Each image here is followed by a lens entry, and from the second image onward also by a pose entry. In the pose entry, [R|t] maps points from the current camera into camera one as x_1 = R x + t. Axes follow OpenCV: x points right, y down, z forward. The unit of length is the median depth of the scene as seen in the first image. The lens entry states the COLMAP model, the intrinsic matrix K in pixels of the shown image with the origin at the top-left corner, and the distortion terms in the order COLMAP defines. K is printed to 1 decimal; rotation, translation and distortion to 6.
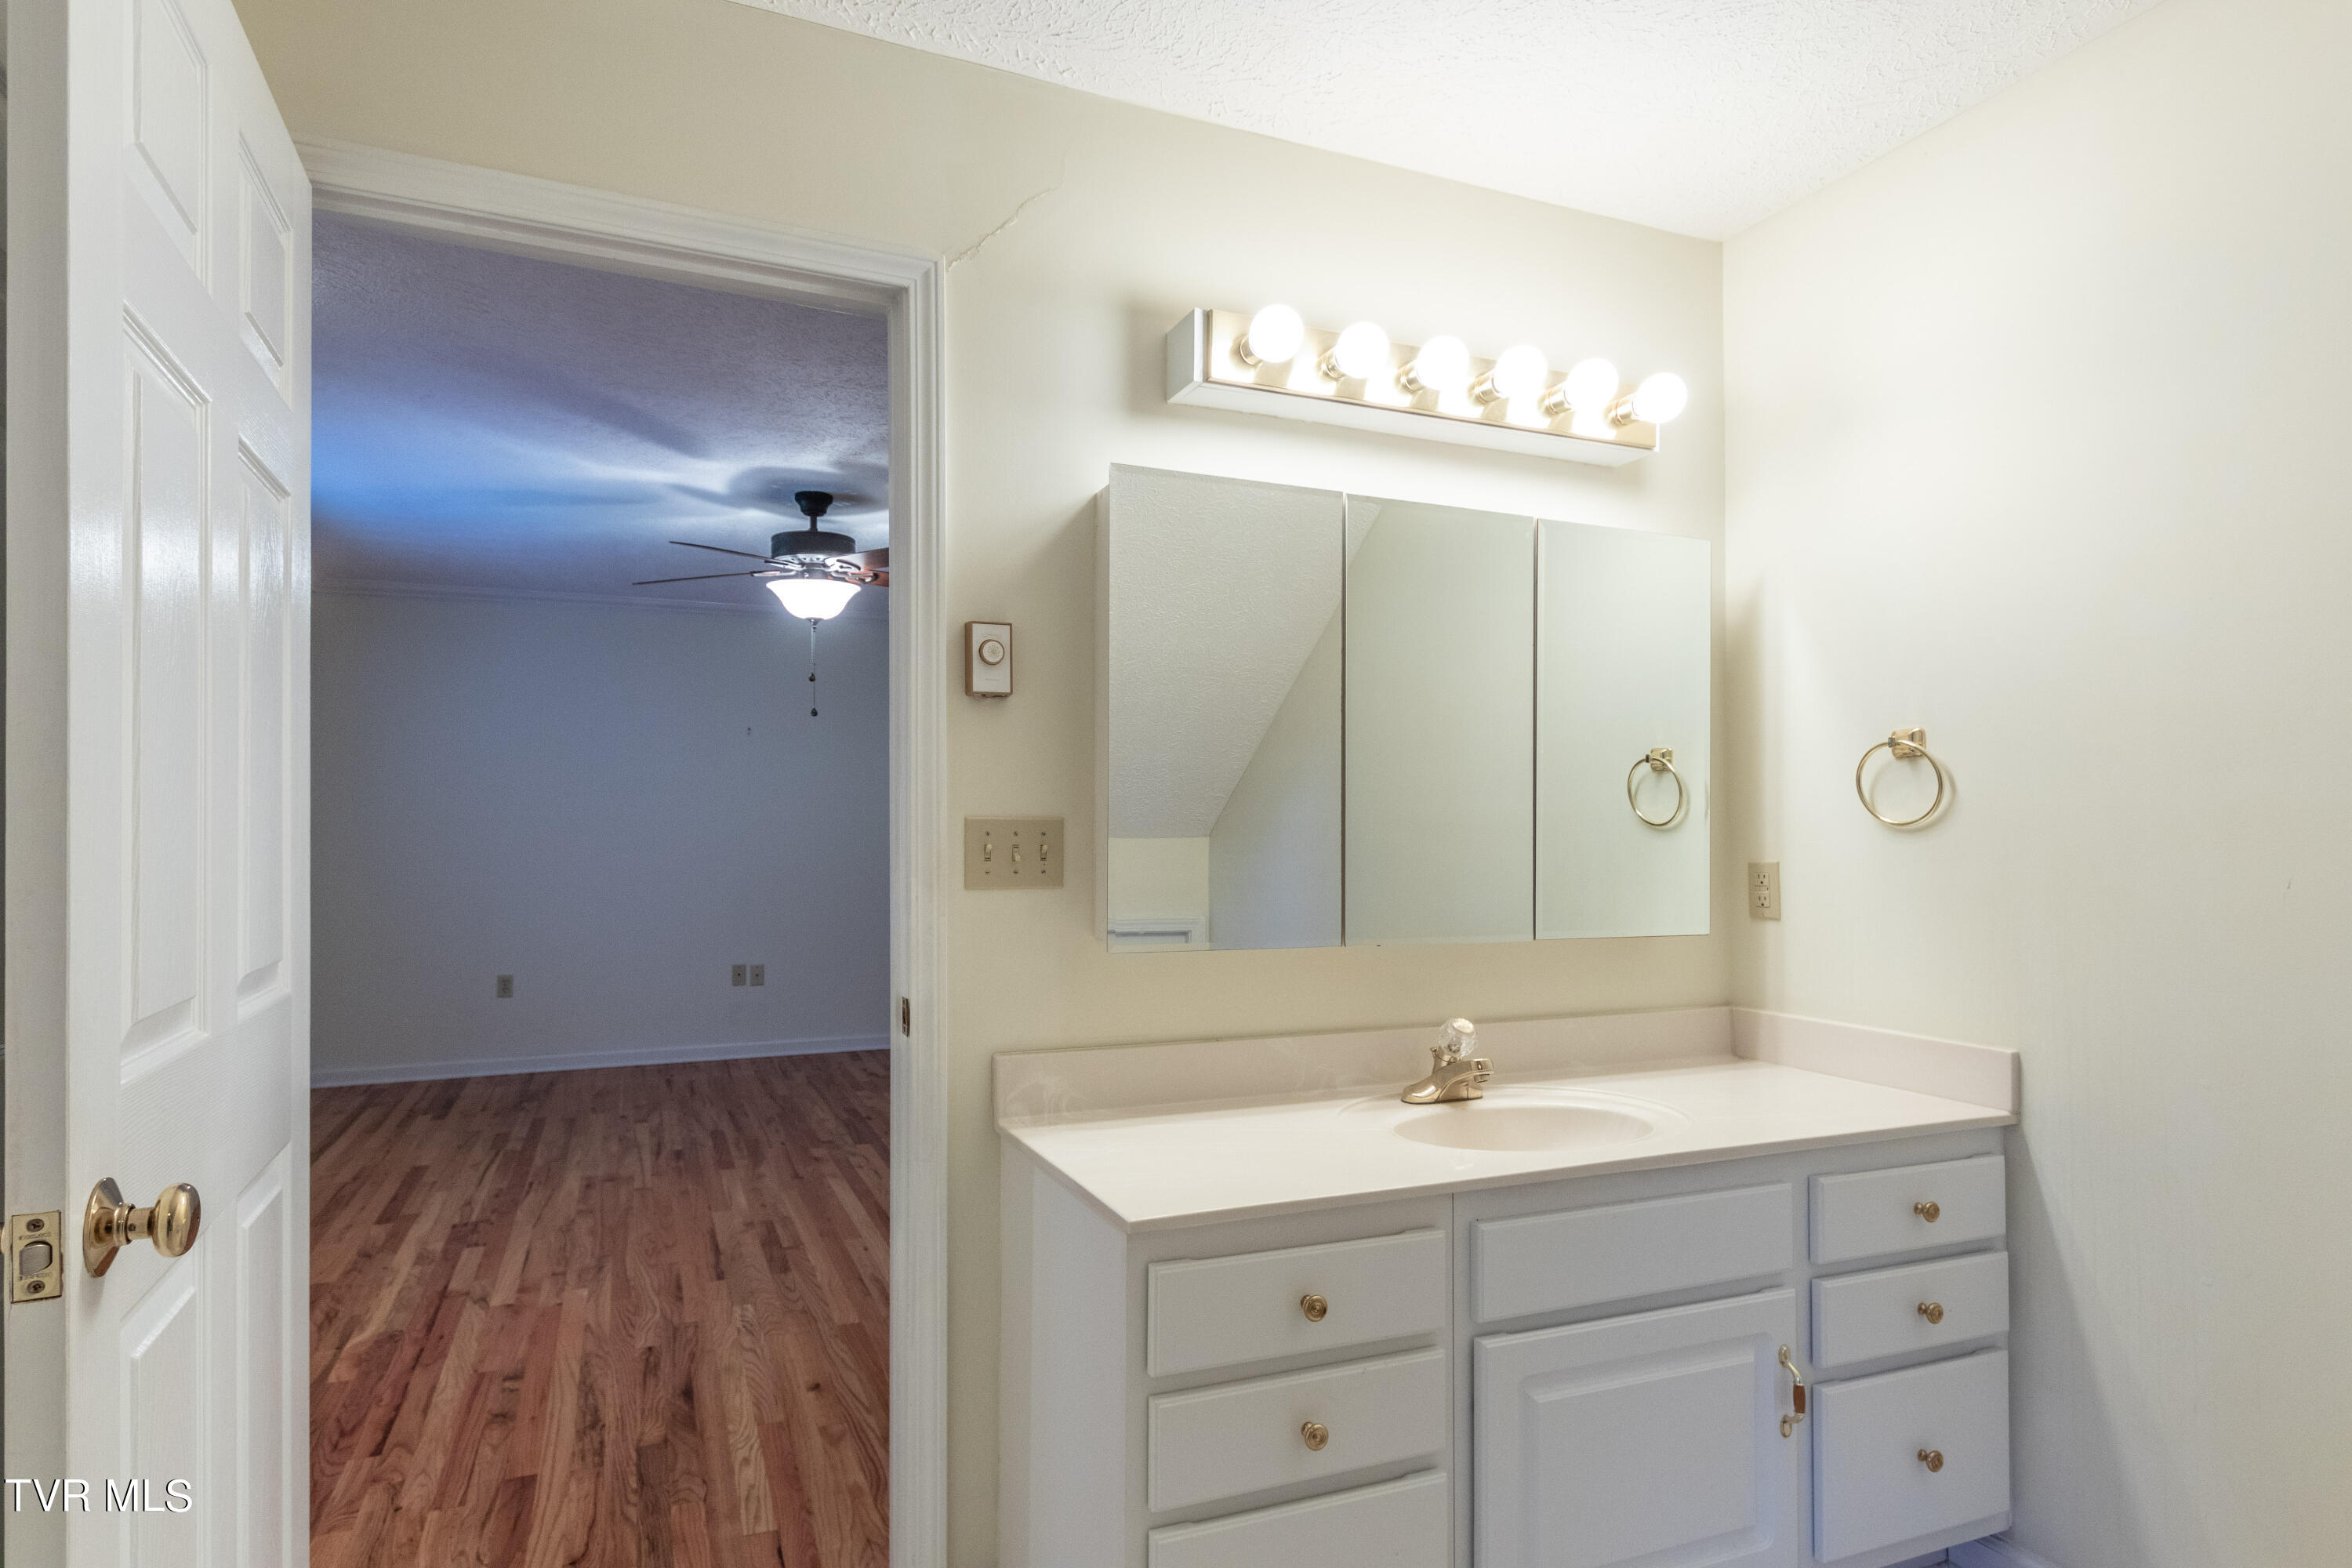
lens RADIAL K [[1294.4, 0, 1176.0], [0, 1294.4, 784.0], [0, 0, 1]] dist [0.029247, -0.000938]
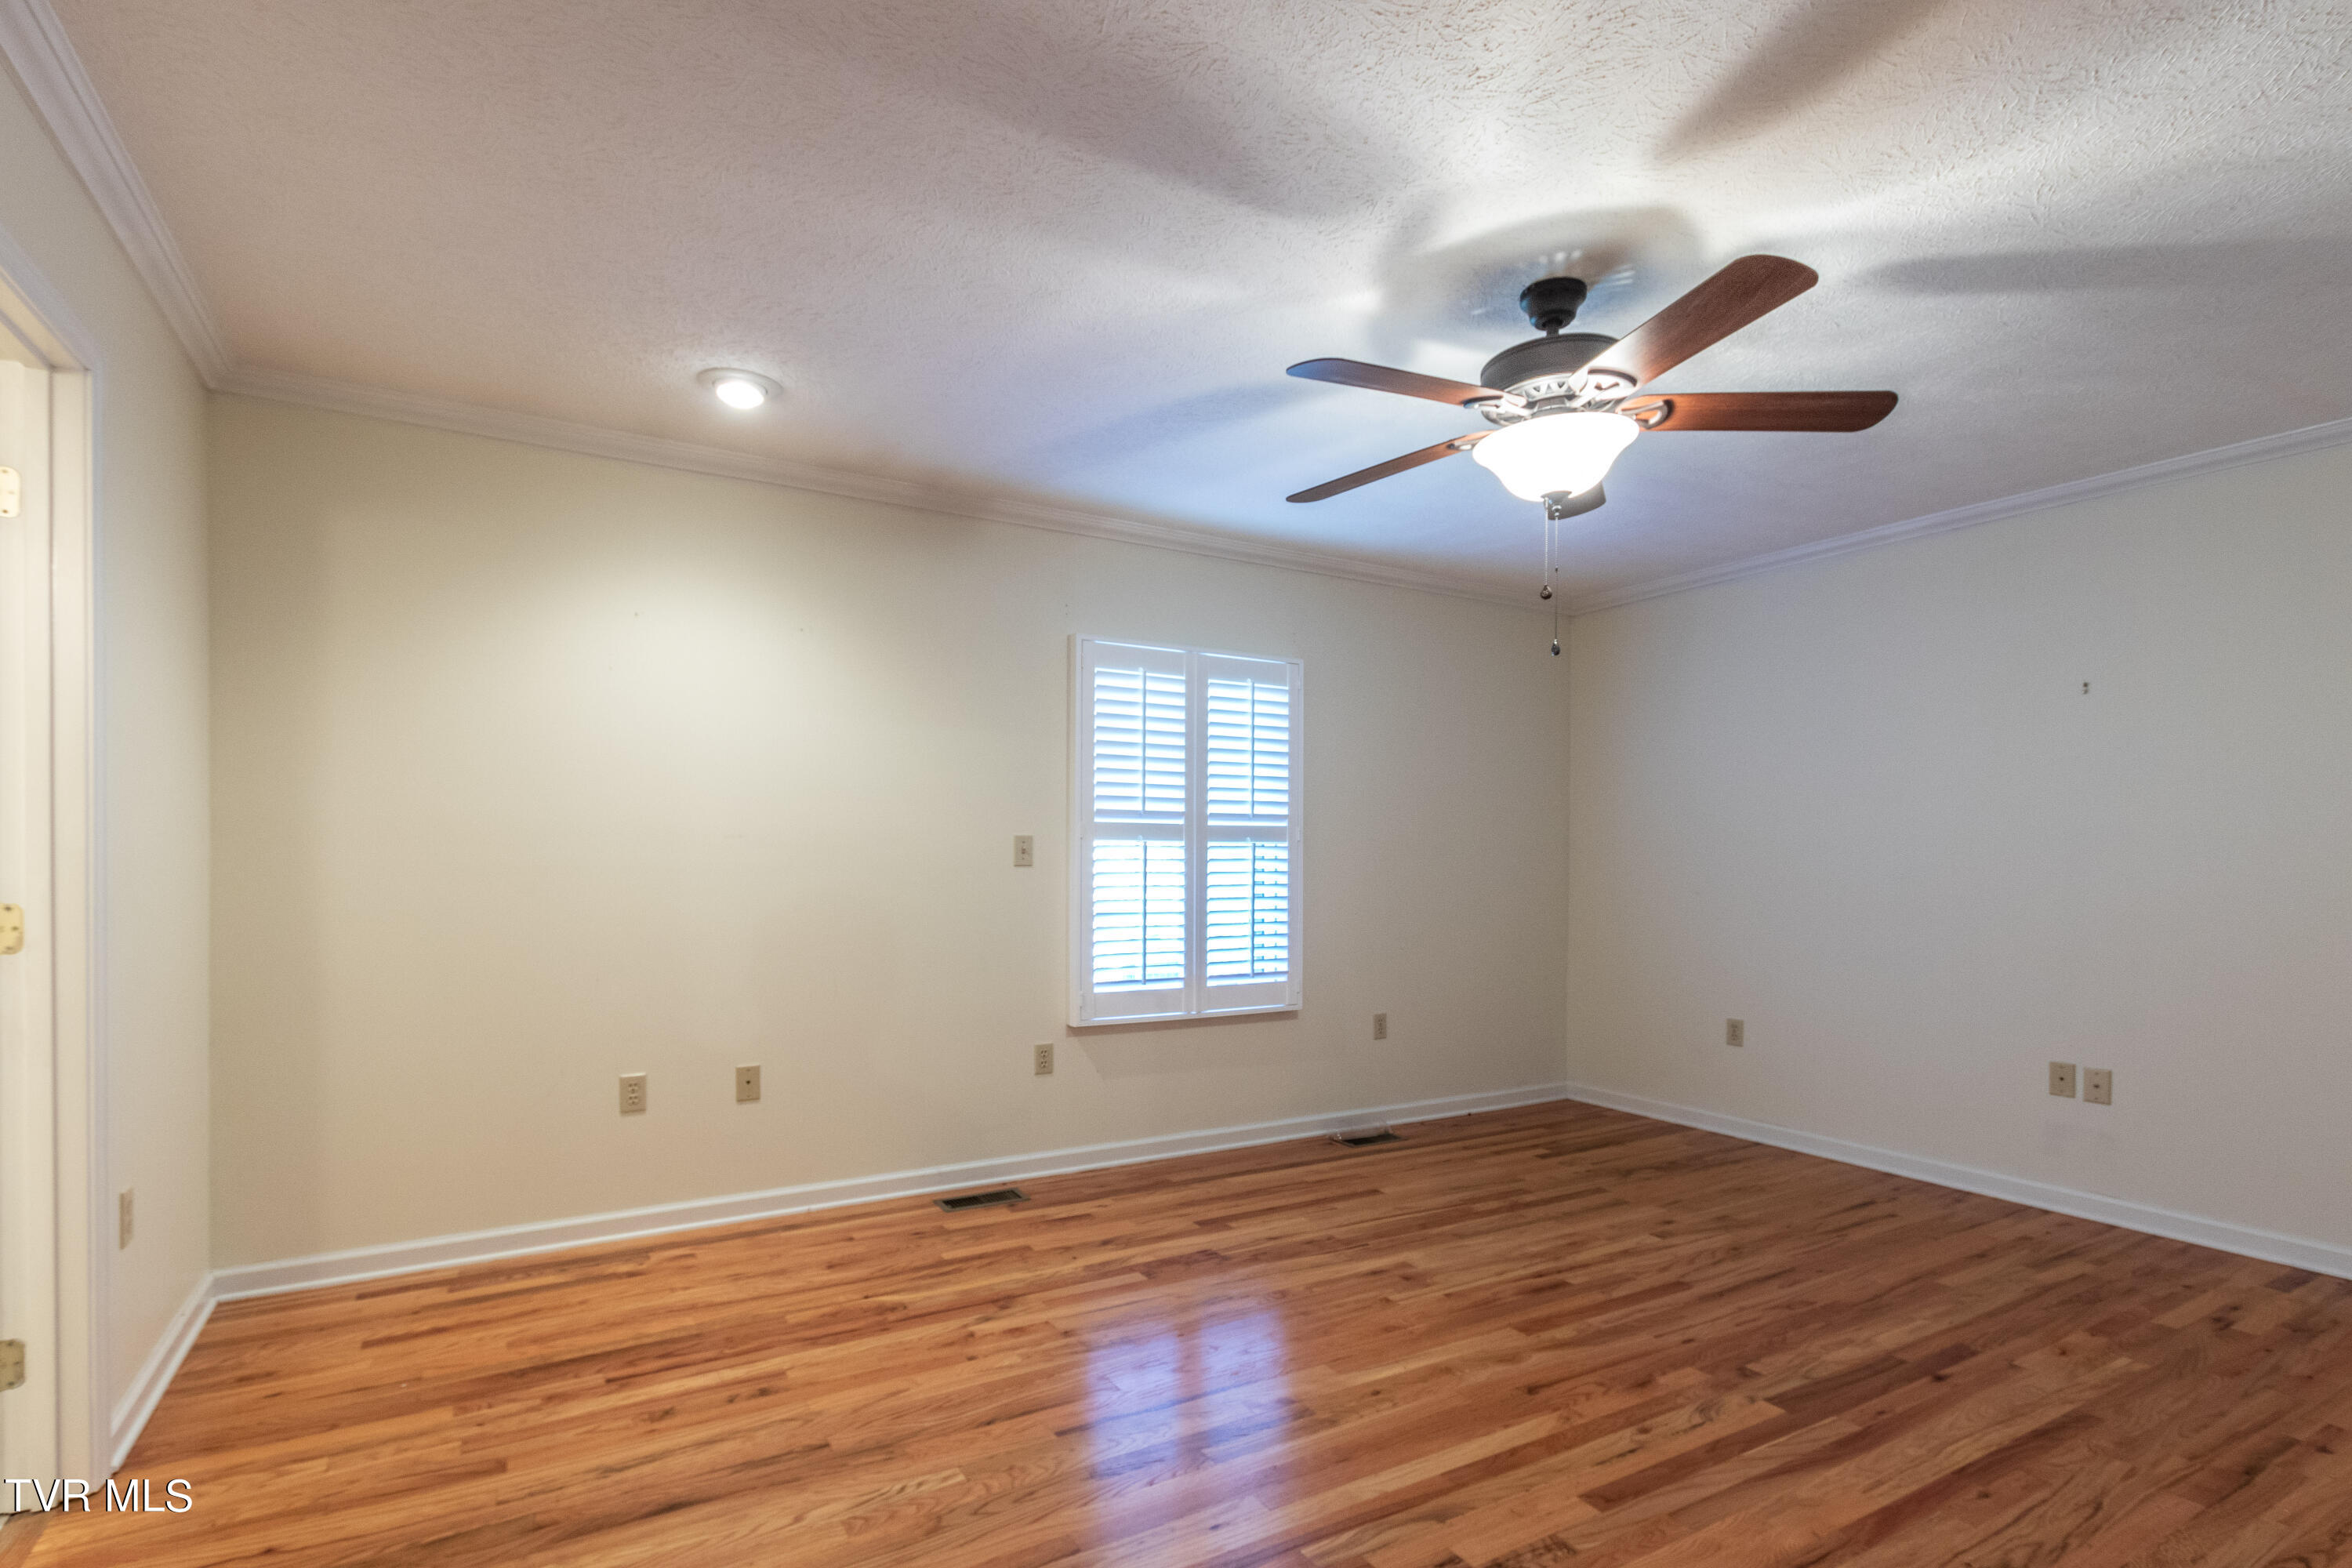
lens RADIAL K [[1111.7, 0, 1141.9], [0, 1111.7, 857.3], [0, 0, 1]] dist [0.000985, 0.000172]
pose [[0.114746, 0.004108, -0.993386, 0.251398], [0.026823, 0.999614, 0.007232, 0.041885], [0.993033, -0.027475, 0.114592, 0.867313]]
